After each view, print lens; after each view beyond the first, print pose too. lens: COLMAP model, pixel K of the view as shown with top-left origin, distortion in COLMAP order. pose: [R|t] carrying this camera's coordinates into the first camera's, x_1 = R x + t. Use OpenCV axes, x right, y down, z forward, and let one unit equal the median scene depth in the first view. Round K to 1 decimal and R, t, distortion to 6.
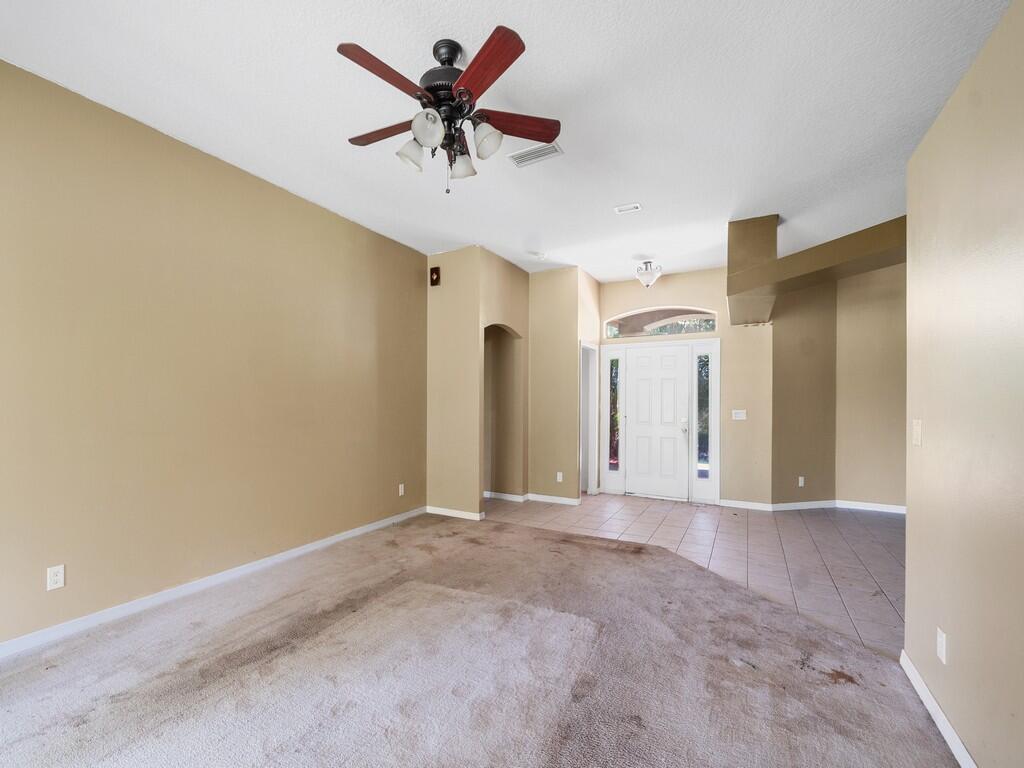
lens RADIAL K [[452.5, 0, 510.0], [0, 452.5, 403.2], [0, 0, 1]] dist [-0.000640, -0.000127]
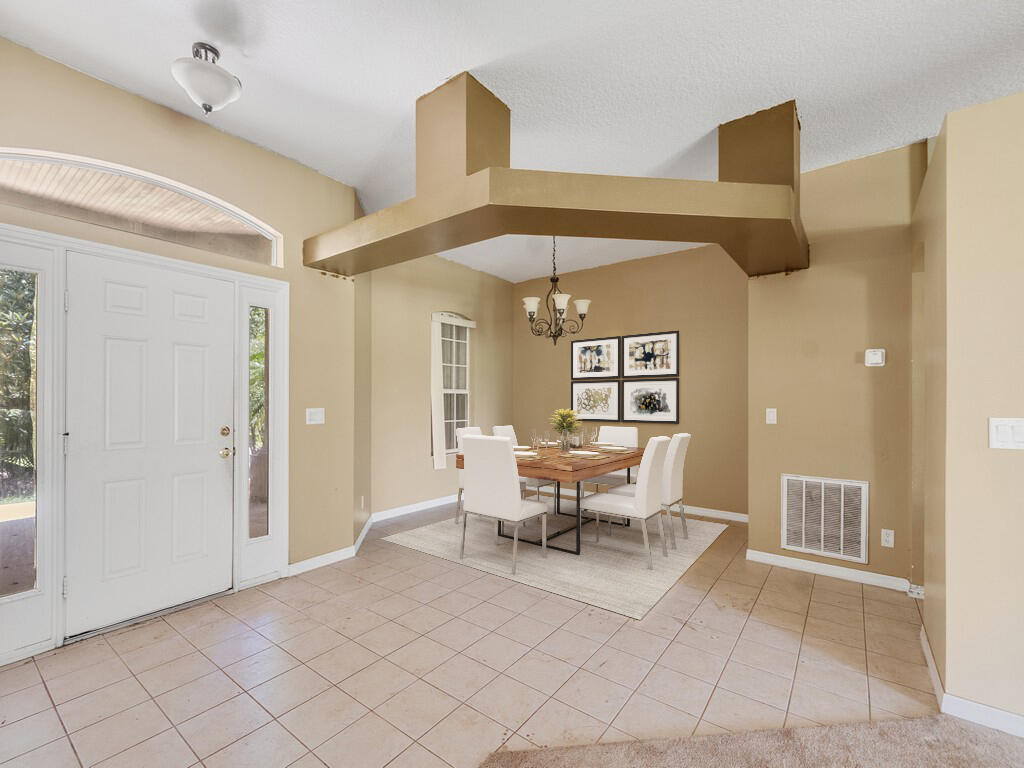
lens RADIAL K [[452.5, 0, 510.0], [0, 452.5, 403.2], [0, 0, 1]] dist [-0.000640, -0.000127]
pose [[0.203126, -0.012765, 0.979069, -0.034932], [0.002448, 0.999919, 0.012529, 0.001357], [-0.979149, -0.000148, 0.203141, 0.620292]]
